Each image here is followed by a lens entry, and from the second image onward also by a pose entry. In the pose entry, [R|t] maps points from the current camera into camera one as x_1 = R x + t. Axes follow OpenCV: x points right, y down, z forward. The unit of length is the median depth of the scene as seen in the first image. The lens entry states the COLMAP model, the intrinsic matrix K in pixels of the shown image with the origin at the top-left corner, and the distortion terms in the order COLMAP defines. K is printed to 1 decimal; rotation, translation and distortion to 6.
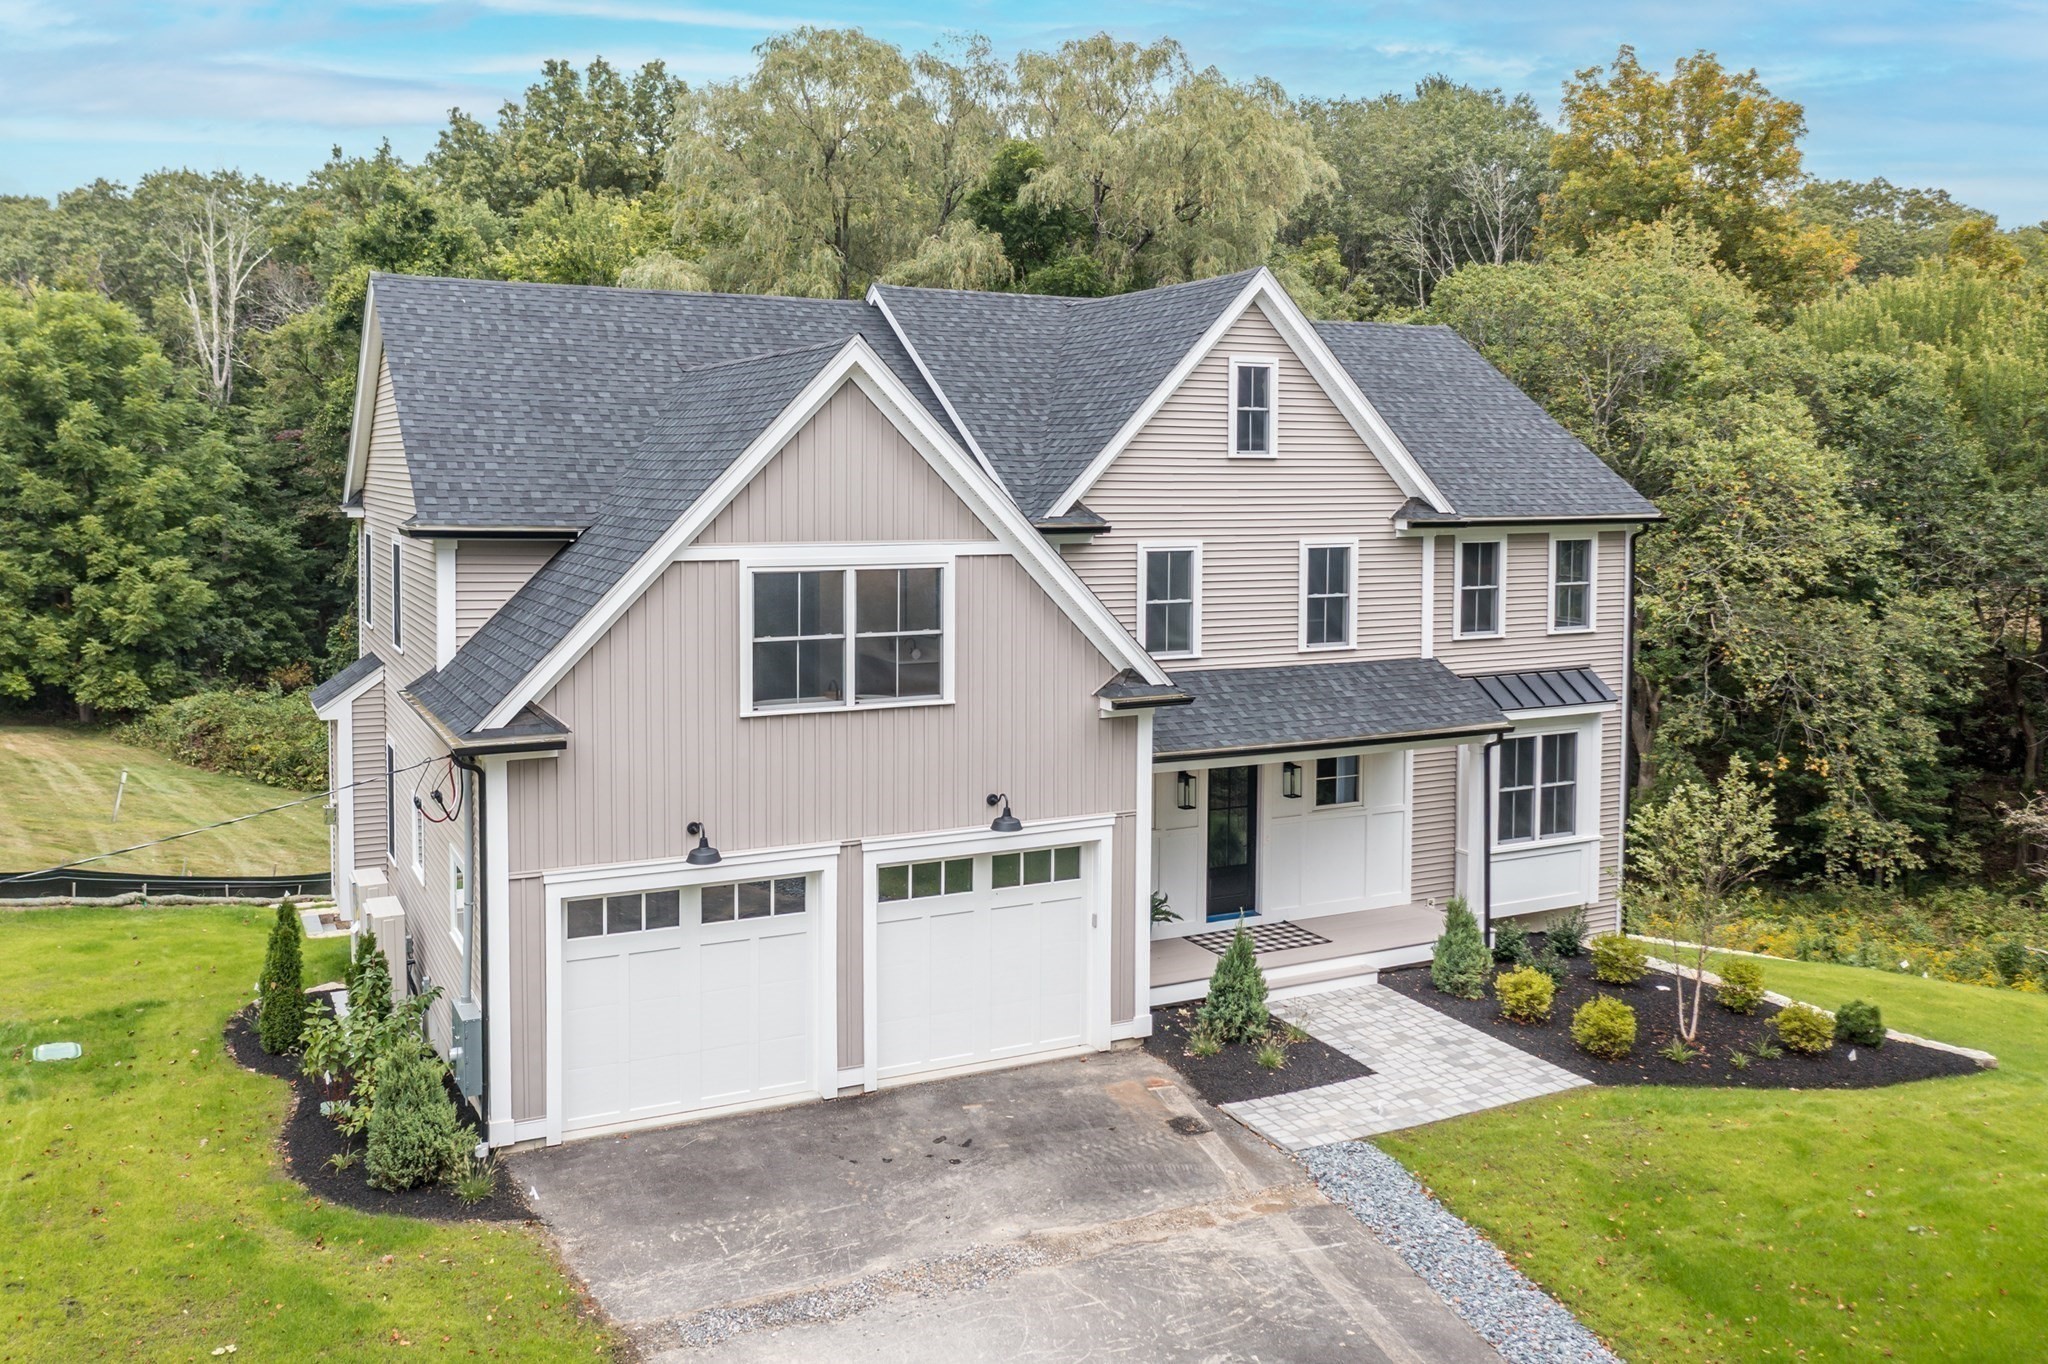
lens RADIAL K [[1606.1, 0, 1021.9], [0, 1606.1, 693.5], [0, 0, 1]] dist [-0.012358, -0.006851]
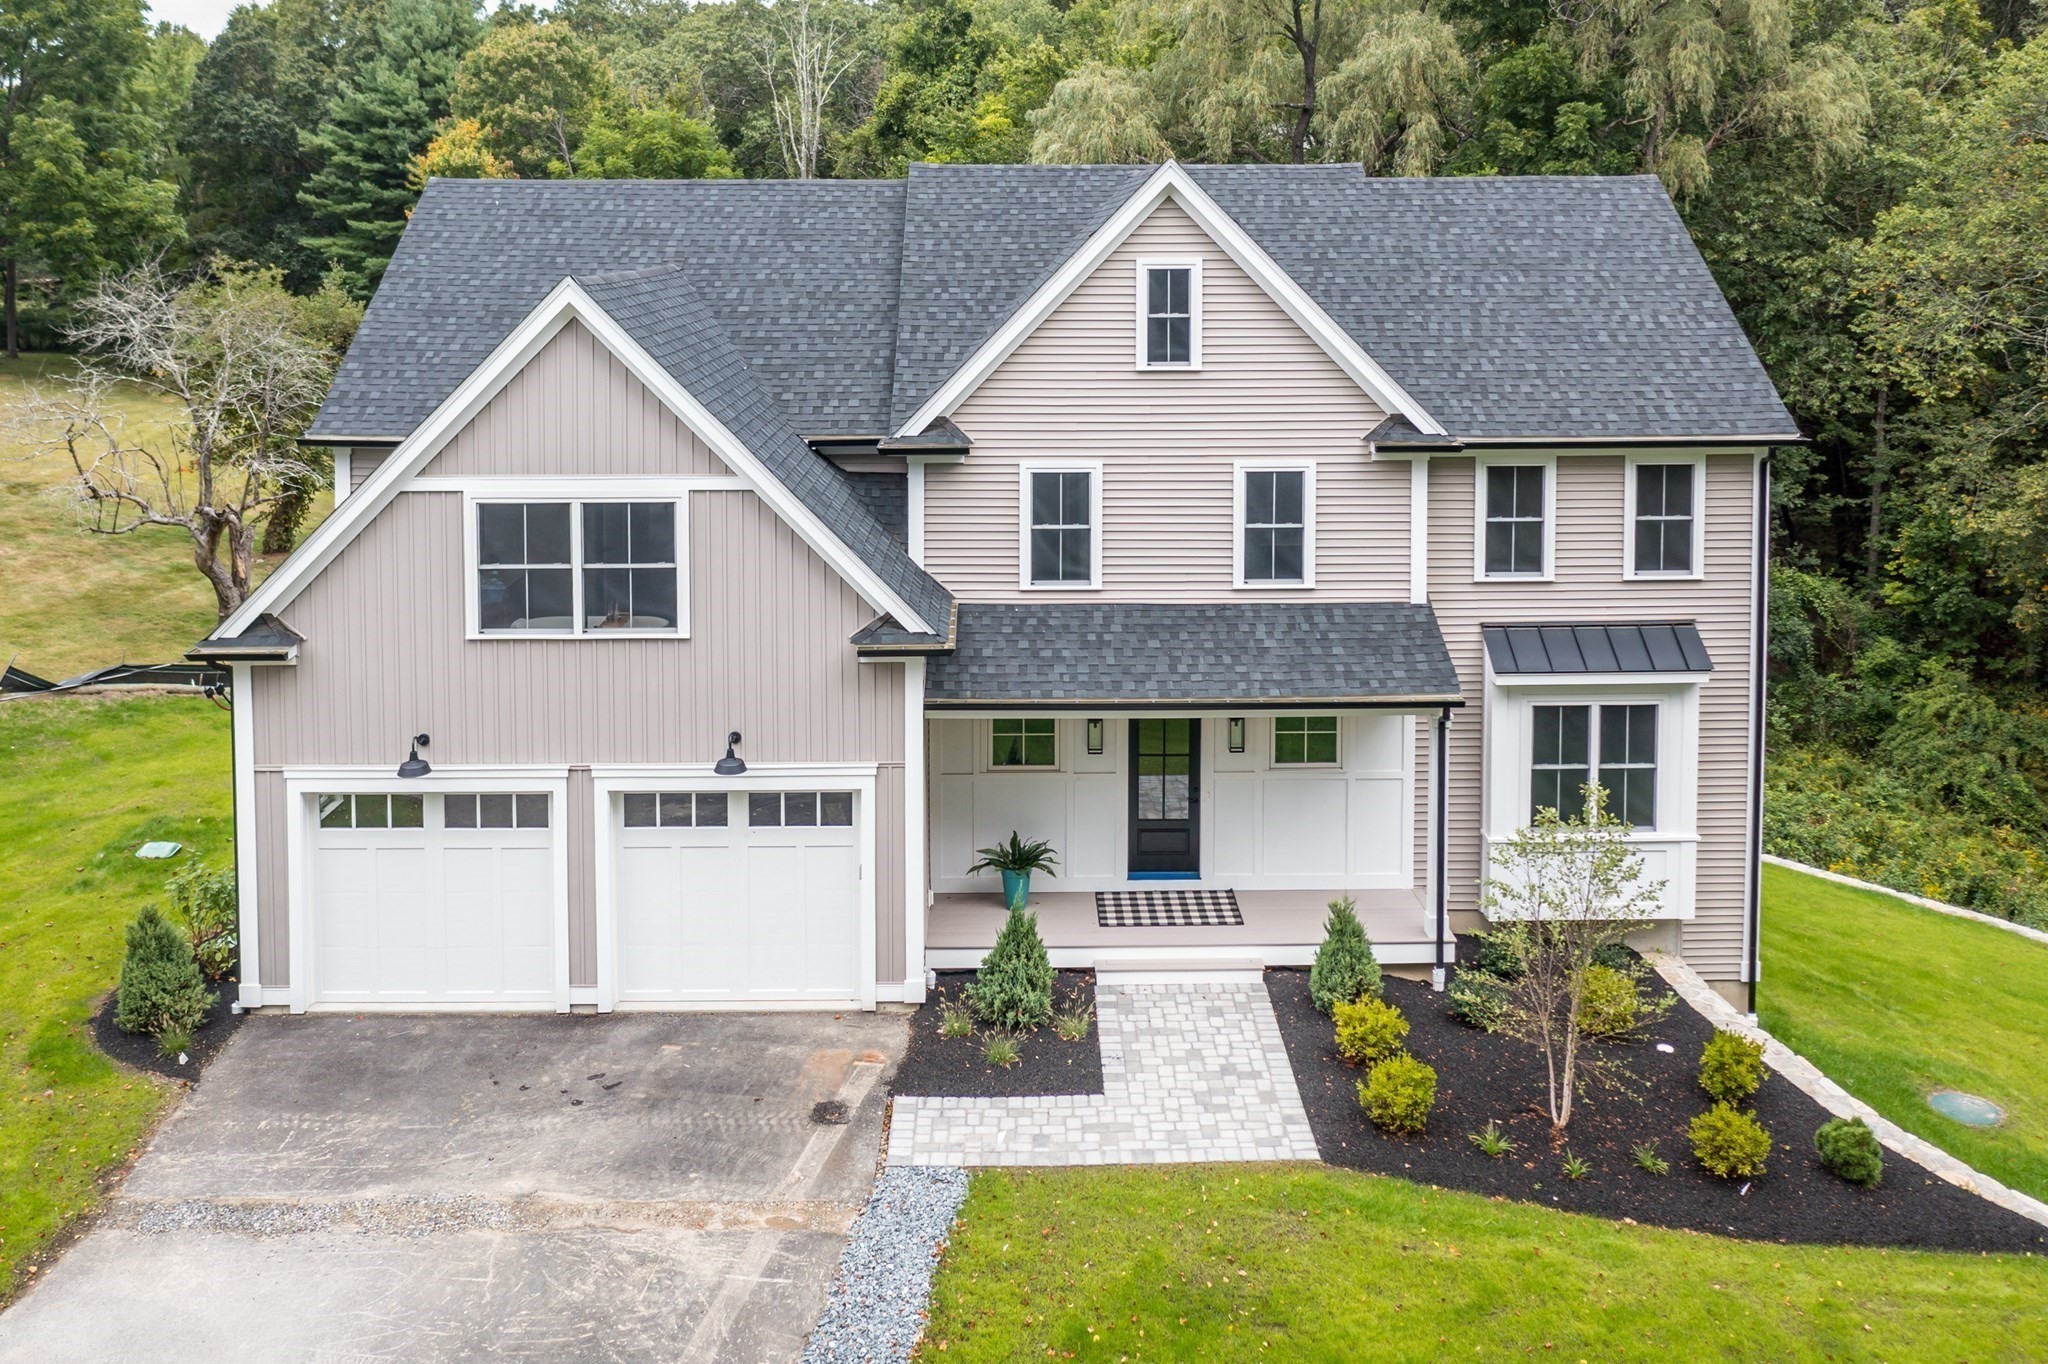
lens RADIAL K [[1761.6, 0, 1058.2], [0, 1761.6, 472.1], [0, 0, 1]] dist [-0.009933, -0.005351]
pose [[0.906123, 0.052704, -0.419719, 0.603264], [-0.053081, 0.998532, 0.010789, -0.117640], [0.419671, 0.012503, 0.907590, 0.107692]]
